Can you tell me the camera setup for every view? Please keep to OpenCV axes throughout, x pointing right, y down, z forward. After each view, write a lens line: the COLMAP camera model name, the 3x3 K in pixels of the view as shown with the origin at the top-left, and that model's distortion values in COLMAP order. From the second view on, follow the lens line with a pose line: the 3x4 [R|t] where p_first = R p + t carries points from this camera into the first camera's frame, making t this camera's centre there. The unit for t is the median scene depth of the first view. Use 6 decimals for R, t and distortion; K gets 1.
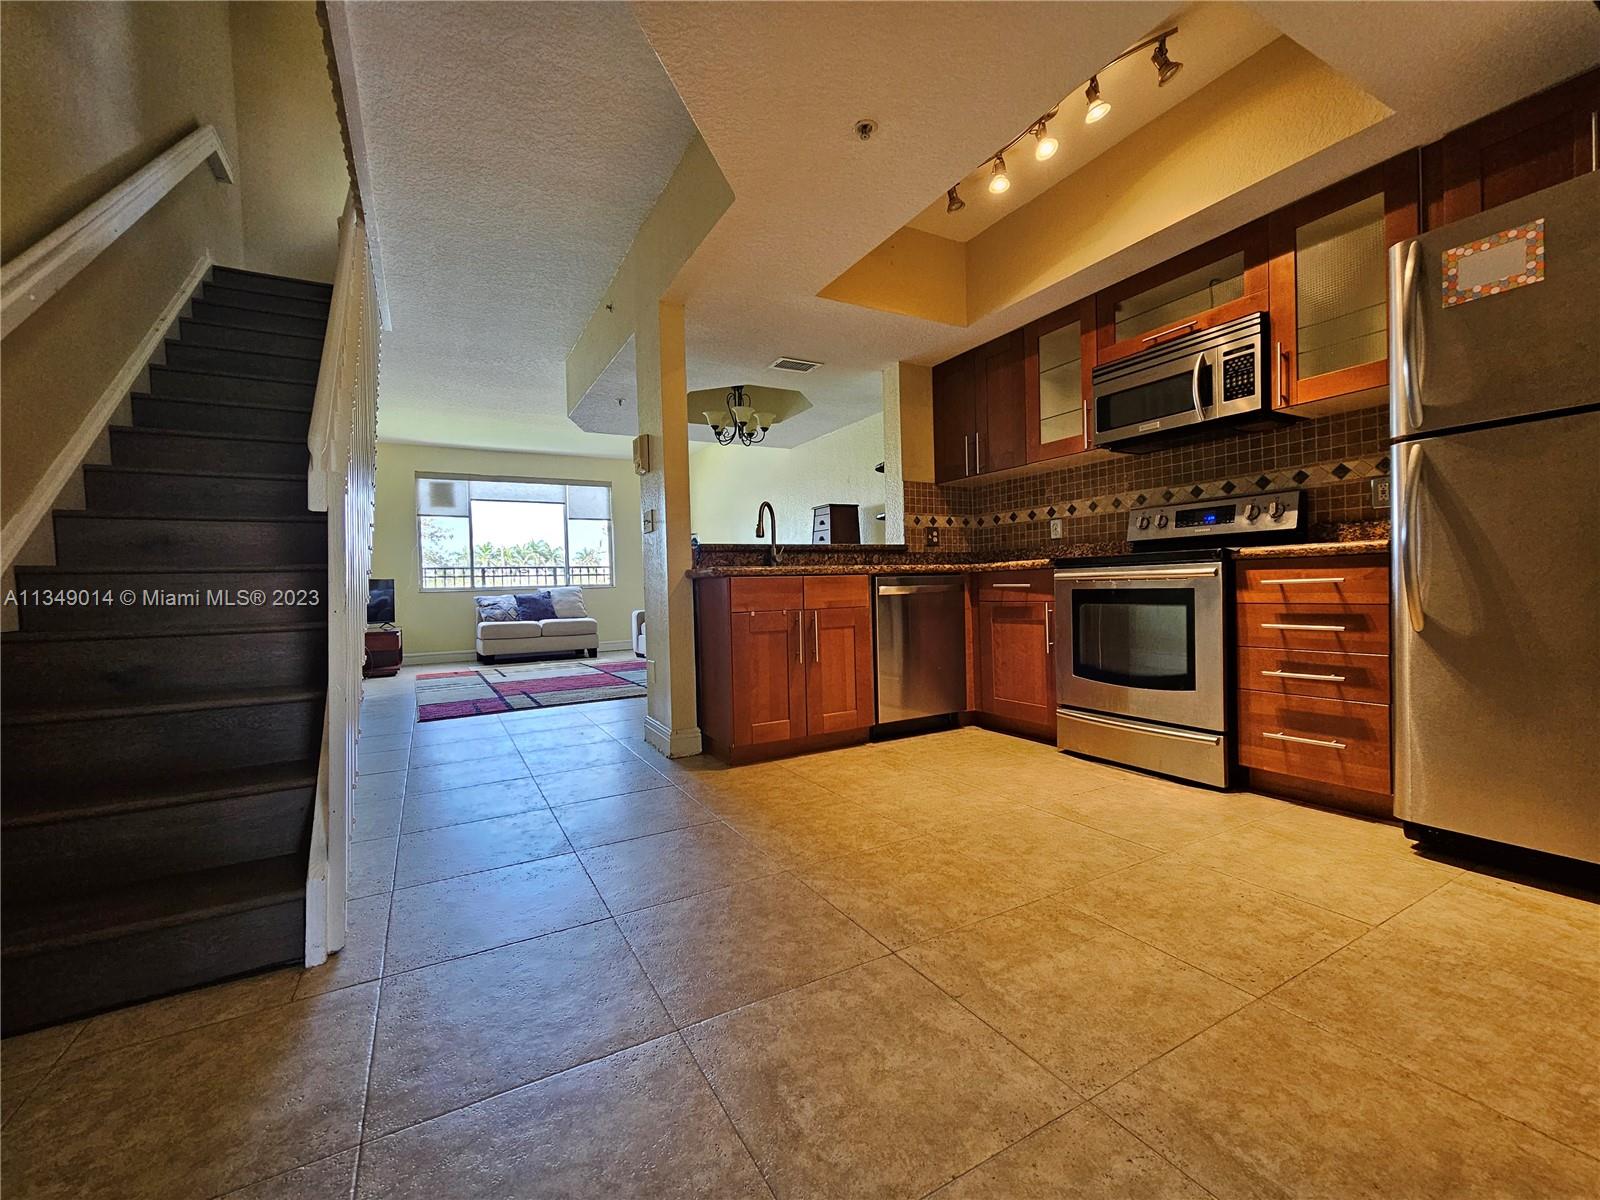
lens RADIAL K [[667.5, 0, 797.0], [0, 667.5, 593.2], [0, 0, 1]] dist [0.004147, -0.000229]
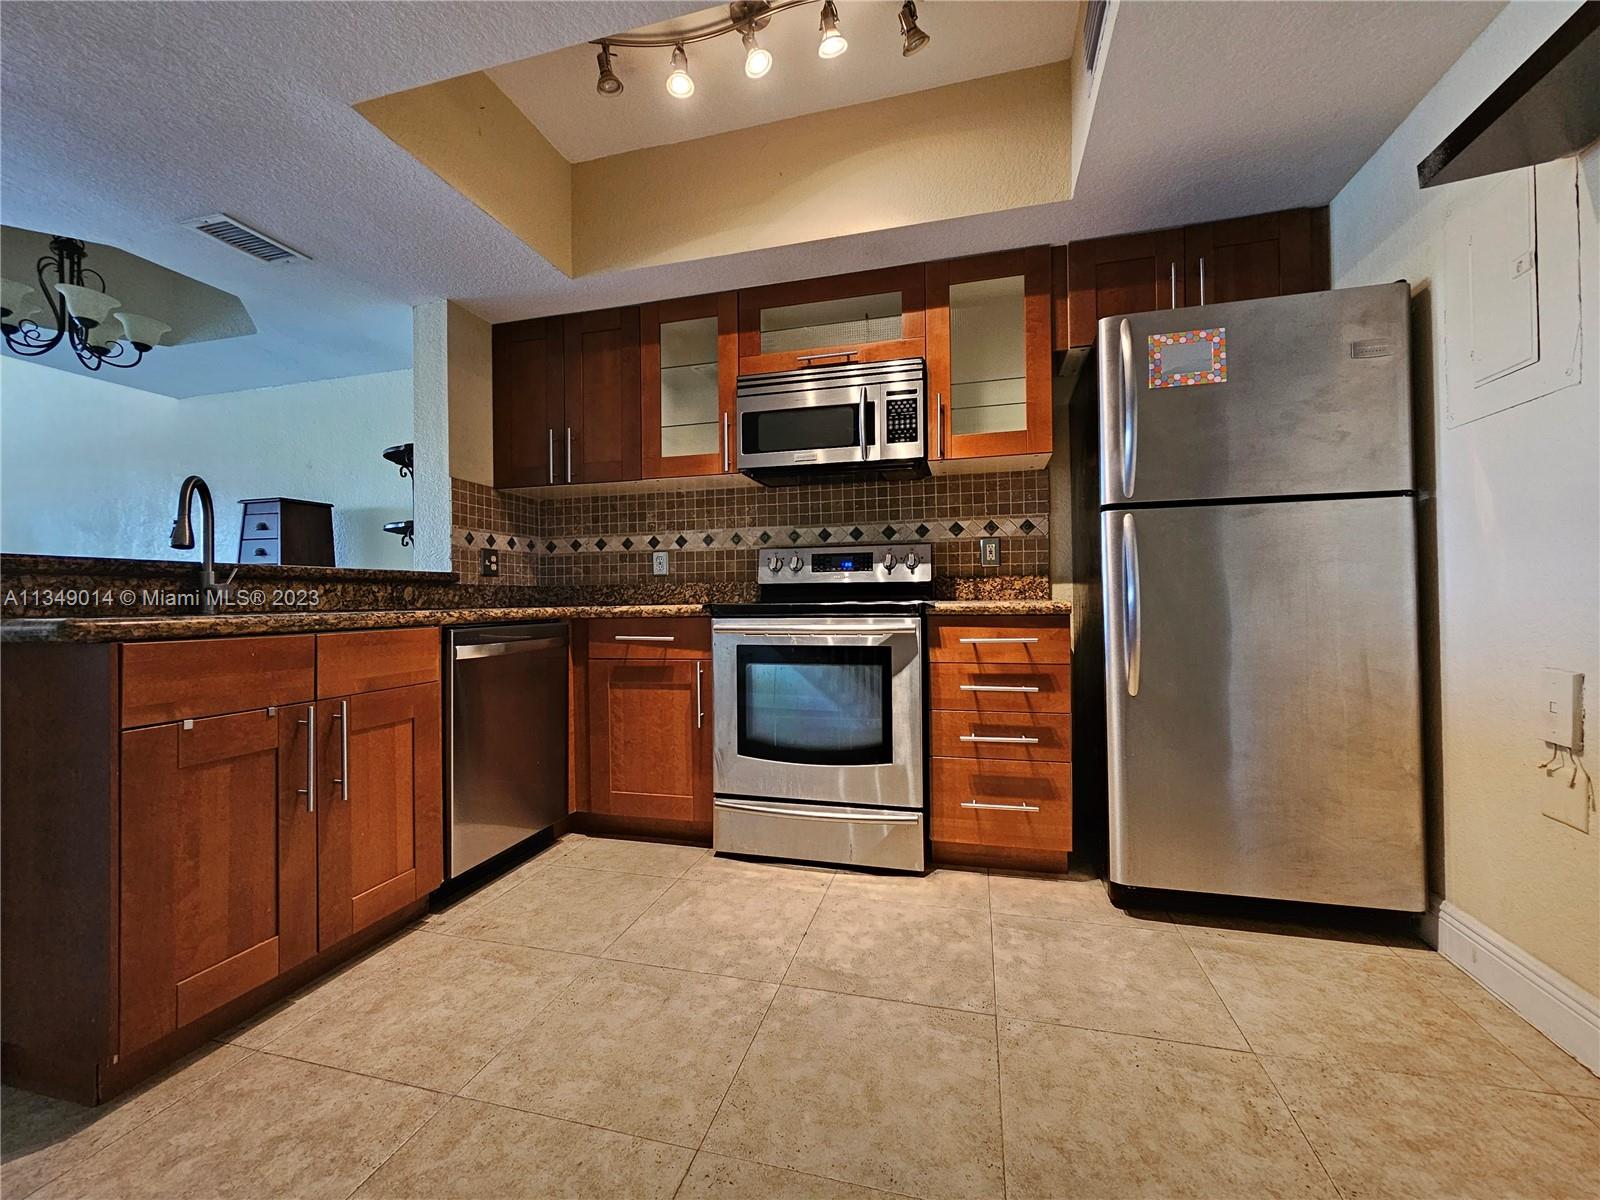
lens RADIAL K [[667.5, 0, 797.0], [0, 667.5, 593.2], [0, 0, 1]] dist [0.004147, -0.000229]
pose [[0.699666, 0.025130, 0.714028, -0.098877], [0.001043, 0.999344, -0.036193, -0.037605], [-0.714469, 0.026067, 0.699181, 0.389211]]
